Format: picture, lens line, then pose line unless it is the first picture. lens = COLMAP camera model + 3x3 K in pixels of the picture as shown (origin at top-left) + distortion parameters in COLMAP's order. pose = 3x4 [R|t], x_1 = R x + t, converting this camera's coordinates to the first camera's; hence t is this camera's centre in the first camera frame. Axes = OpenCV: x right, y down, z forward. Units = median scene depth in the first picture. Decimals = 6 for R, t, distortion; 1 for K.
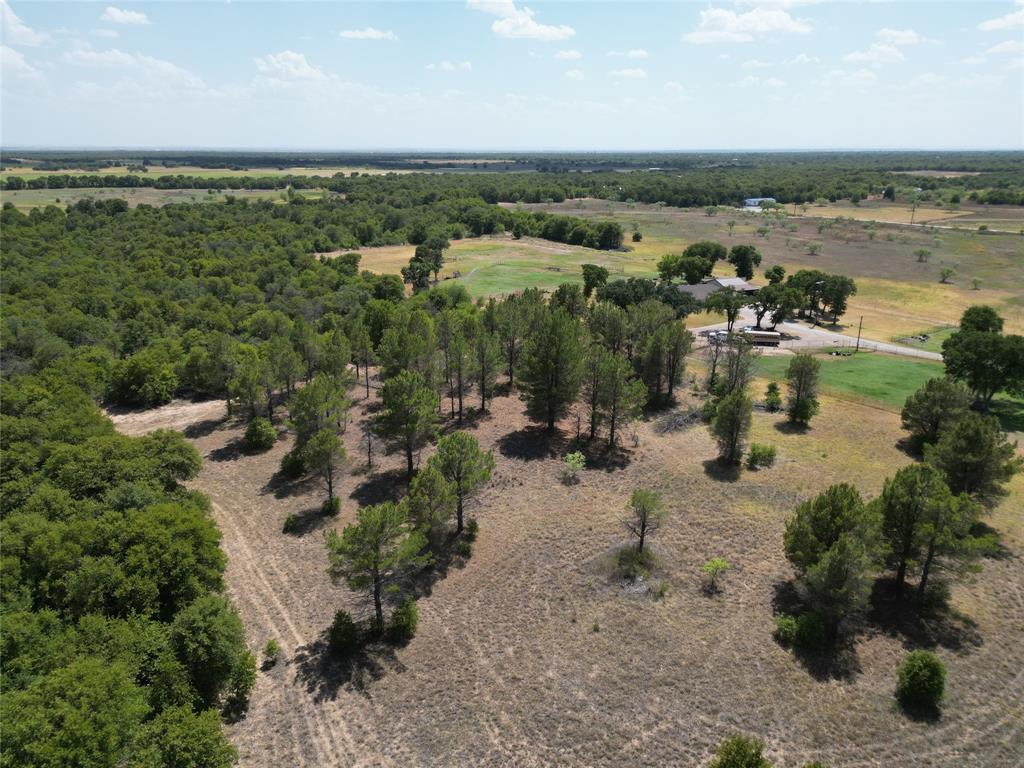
lens RADIAL K [[723.1, 0, 513.6], [0, 723.1, 384.1], [0, 0, 1]] dist [0.068828, -0.066984]
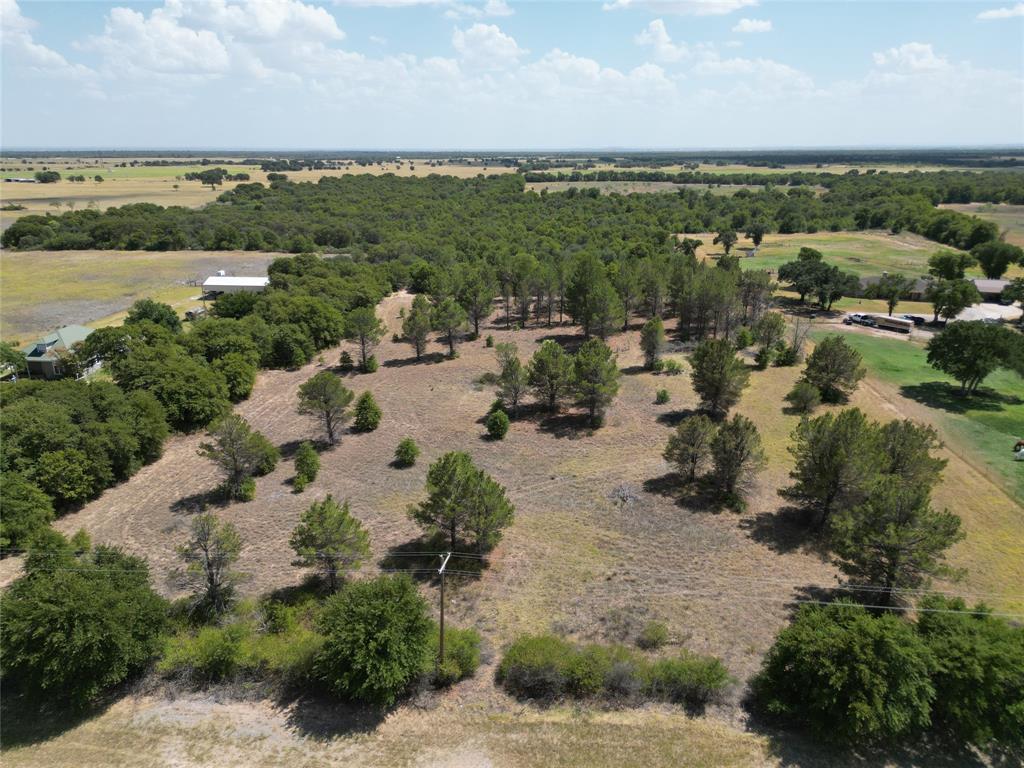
lens RADIAL K [[722.6, 0, 516.7], [0, 722.6, 384.3], [0, 0, 1]] dist [0.062930, -0.058788]
pose [[0.738945, 0.203654, -0.642251, 0.108179], [-0.202349, 0.976300, 0.076765, 0.008645], [0.642663, 0.073234, 0.762641, -0.024827]]
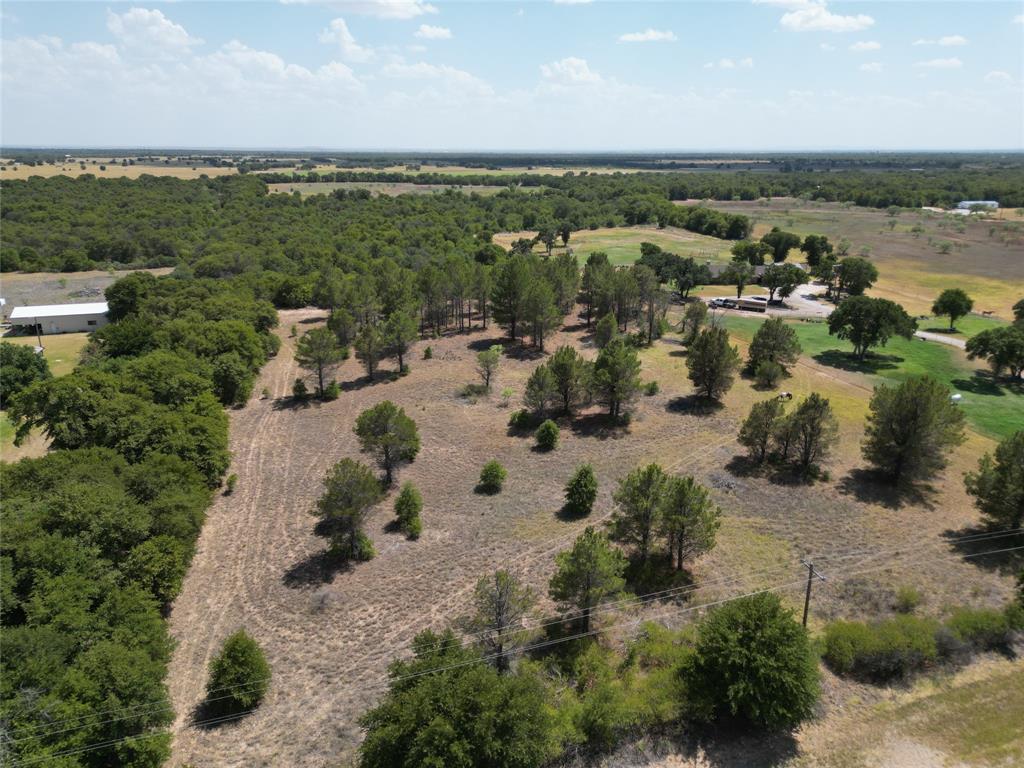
lens RADIAL K [[722.6, 0, 516.7], [0, 722.6, 384.3], [0, 0, 1]] dist [0.062930, -0.058788]
pose [[0.940671, 0.105638, -0.322457, 0.064377], [-0.105715, 0.994245, 0.017328, 0.015106], [0.322432, 0.017788, 0.946426, -0.046090]]
